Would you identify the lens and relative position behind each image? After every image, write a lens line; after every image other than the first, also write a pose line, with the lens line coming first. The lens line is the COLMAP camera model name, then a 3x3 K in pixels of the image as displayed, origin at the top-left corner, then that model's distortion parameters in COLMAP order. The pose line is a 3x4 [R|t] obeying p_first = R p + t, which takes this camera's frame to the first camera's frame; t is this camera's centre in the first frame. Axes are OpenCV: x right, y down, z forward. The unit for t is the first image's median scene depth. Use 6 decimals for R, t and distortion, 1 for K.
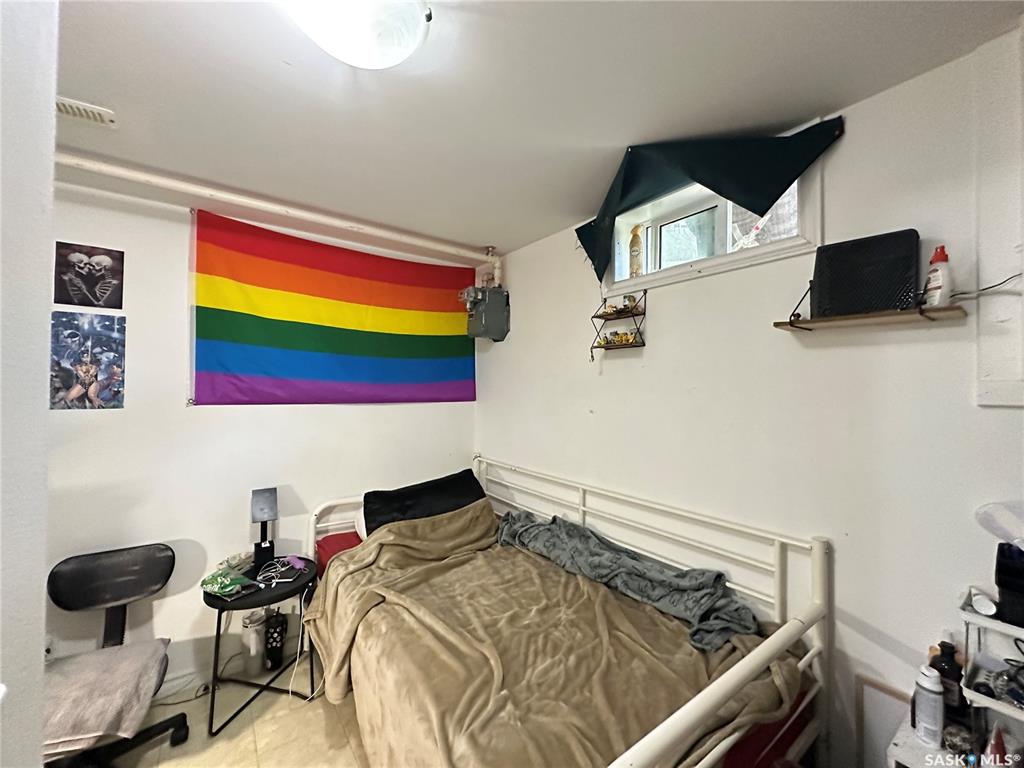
lens RADIAL K [[408.1, 0, 508.4], [0, 408.1, 382.6], [0, 0, 1]] dist [-0.001310, 0.001303]
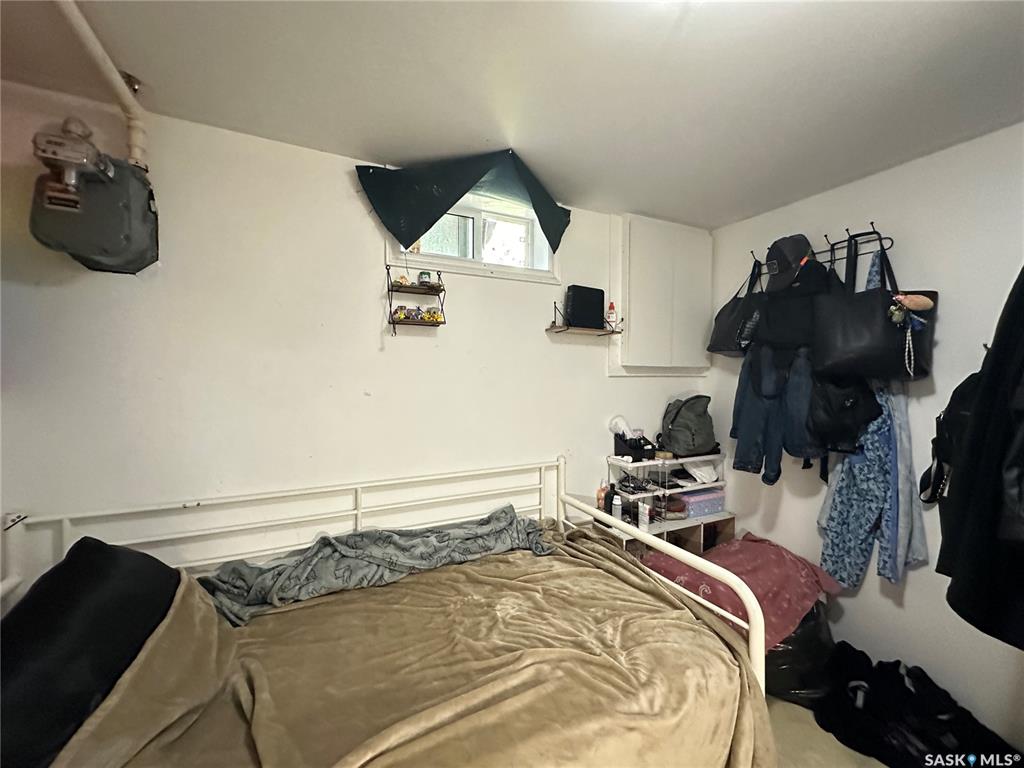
lens RADIAL K [[408.1, 0, 508.2], [0, 408.1, 385.3], [0, 0, 1]] dist [-0.001310, 0.001303]
pose [[0.186693, -0.031356, 0.981918, -0.632405], [-0.017008, 0.999238, 0.035143, 0.019683], [-0.982271, -0.023261, 0.186017, 0.617394]]
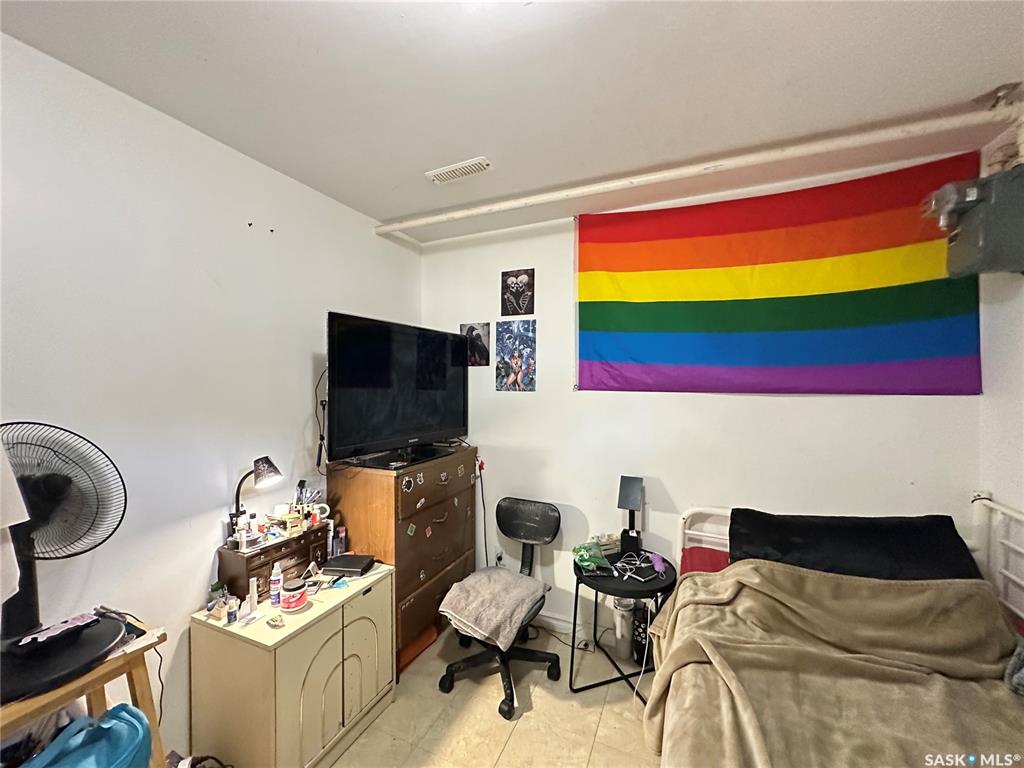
lens RADIAL K [[408.1, 0, 513.2], [0, 408.1, 384.1], [0, 0, 1]] dist [-0.001310, 0.001303]
pose [[0.497440, 0.004362, -0.867487, 0.123521], [0.015109, 0.999792, 0.013691, 0.020263], [0.867367, -0.019918, 0.497271, 0.288307]]
